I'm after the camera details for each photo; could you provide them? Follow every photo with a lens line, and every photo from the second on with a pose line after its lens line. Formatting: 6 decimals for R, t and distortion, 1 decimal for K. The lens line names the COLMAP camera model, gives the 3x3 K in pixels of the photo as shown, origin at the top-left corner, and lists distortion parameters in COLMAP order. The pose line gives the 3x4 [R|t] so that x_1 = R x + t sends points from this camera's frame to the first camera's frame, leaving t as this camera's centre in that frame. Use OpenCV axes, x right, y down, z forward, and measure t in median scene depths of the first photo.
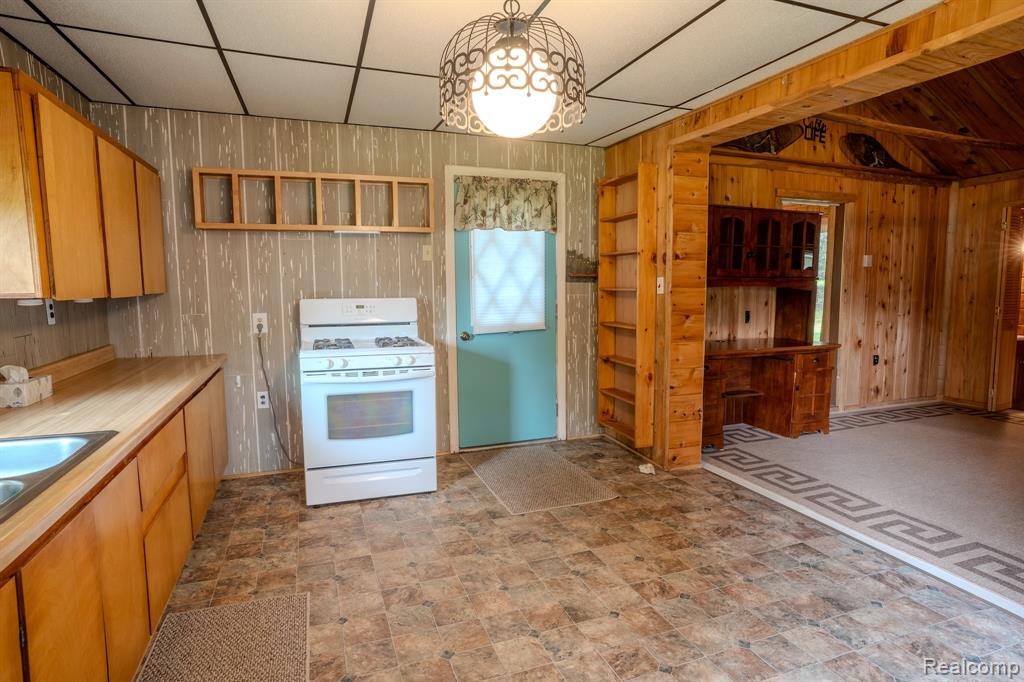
lens RADIAL K [[557.5, 0, 510.9], [0, 557.5, 340.2], [0, 0, 1]] dist [-0.054353, 0.037379]
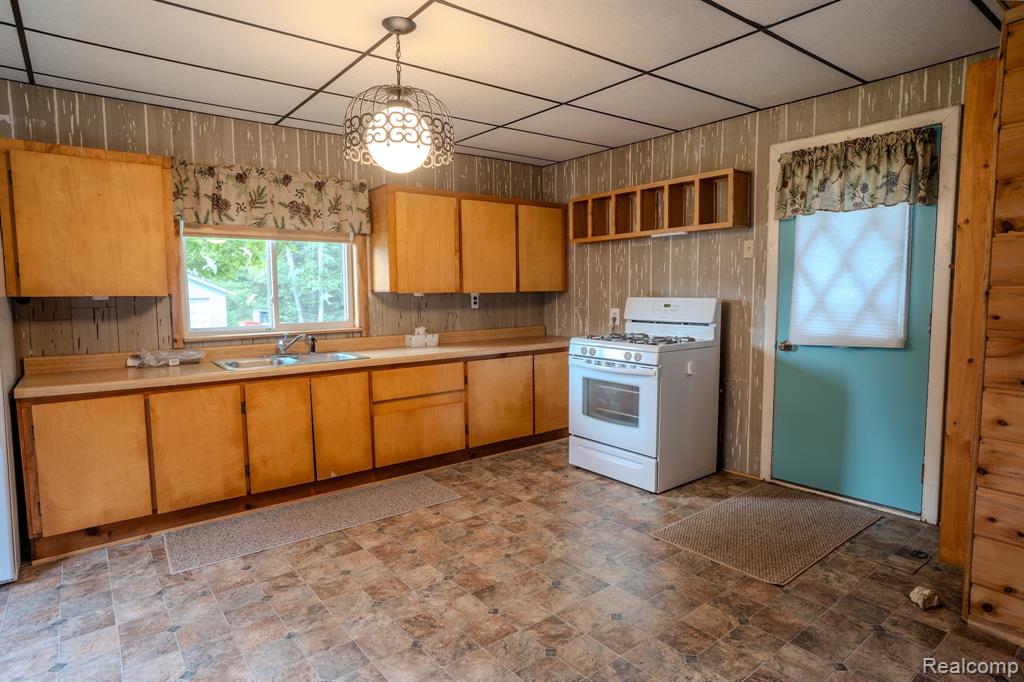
lens RADIAL K [[557.5, 0, 514.0], [0, 557.5, 345.2], [0, 0, 1]] dist [-0.054353, 0.037379]
pose [[0.312003, 0.092427, -0.945575, 0.648929], [-0.090496, 0.993623, 0.067263, -0.031147], [0.945761, 0.064585, 0.318377, 0.403675]]
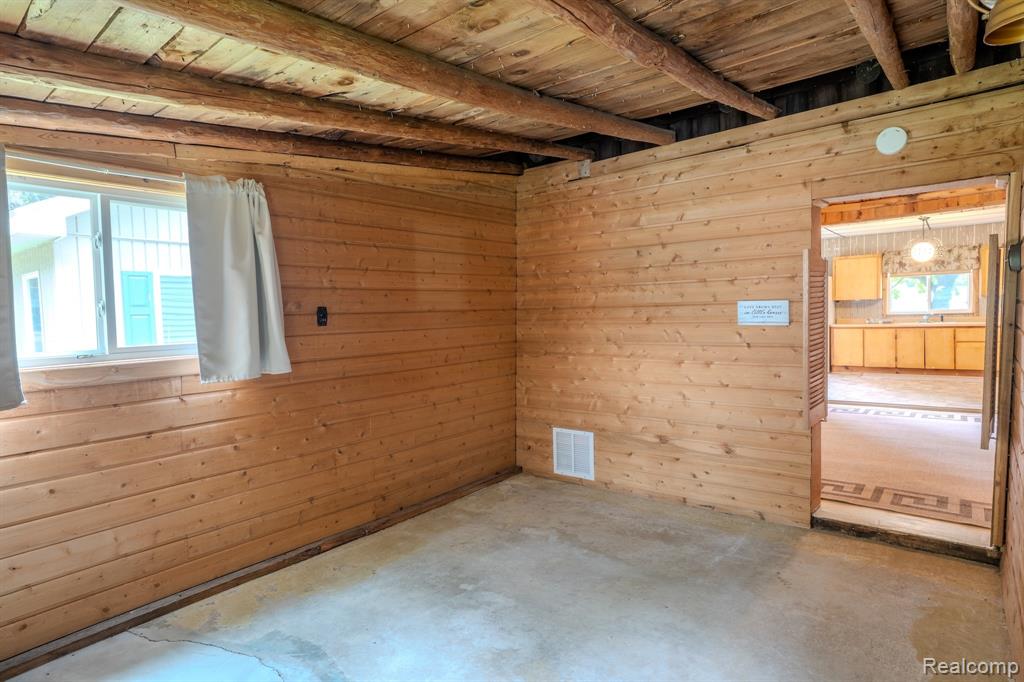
lens RADIAL K [[557.5, 0, 514.0], [0, 557.5, 341.0], [0, 0, 1]] dist [-0.054353, 0.037379]
pose [[-0.858735, 0.056485, -0.509297, 2.422446], [-0.018649, 0.989803, 0.141220, -0.136489], [0.512081, 0.130768, -0.848925, 1.479331]]
